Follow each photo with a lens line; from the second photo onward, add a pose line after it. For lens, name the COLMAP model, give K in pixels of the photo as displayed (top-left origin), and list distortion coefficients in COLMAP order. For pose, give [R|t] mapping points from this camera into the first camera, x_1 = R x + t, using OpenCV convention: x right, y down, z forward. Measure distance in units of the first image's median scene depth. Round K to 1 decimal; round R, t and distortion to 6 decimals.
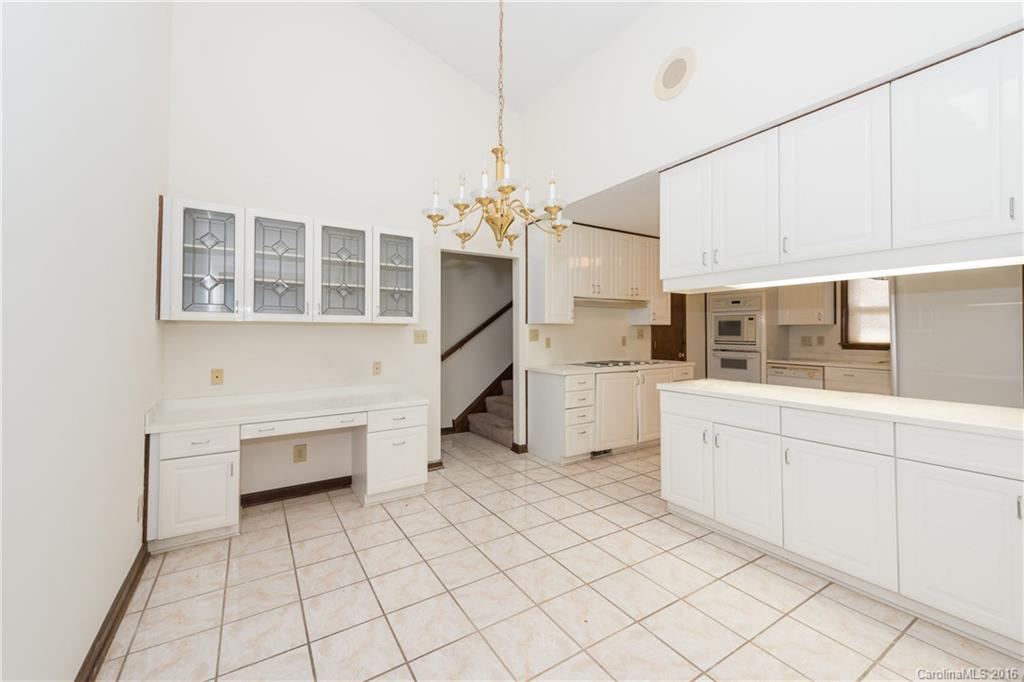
lens RADIAL K [[403.3, 0, 495.0], [0, 403.3, 322.9], [0, 0, 1]] dist [-0.000165, 0.000039]
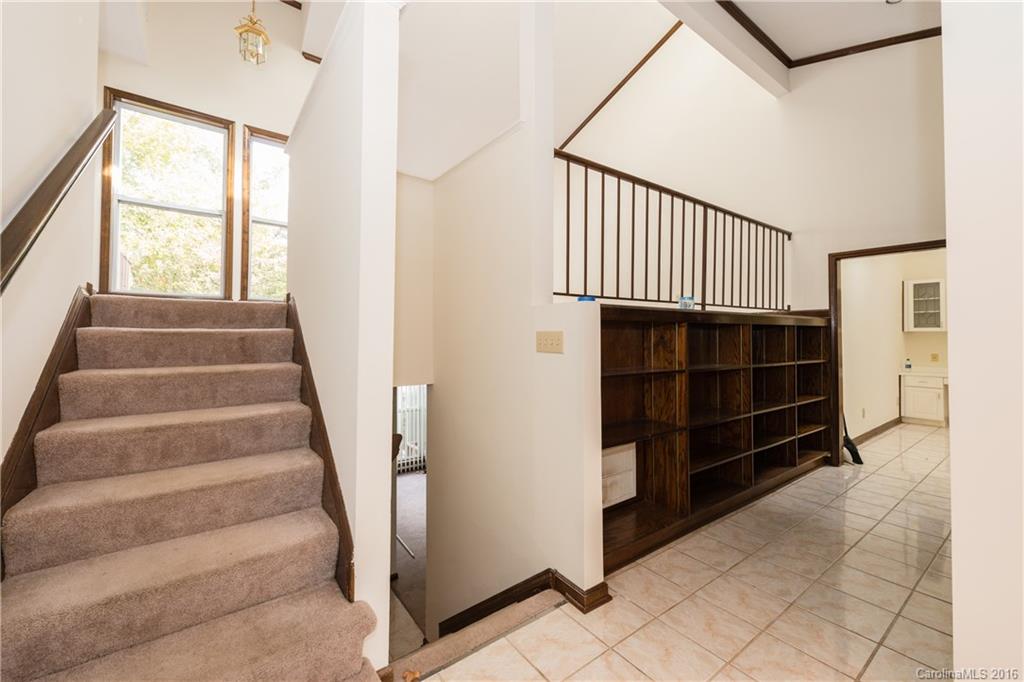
lens RADIAL K [[403.3, 0, 510.5], [0, 403.3, 337.0], [0, 0, 1]] dist [-0.000165, 0.000039]
pose [[0.102952, -0.011159, -0.994624, 1.343902], [0.017449, 0.999803, -0.009411, 0.005184], [0.994533, -0.016386, 0.103126, -1.611556]]
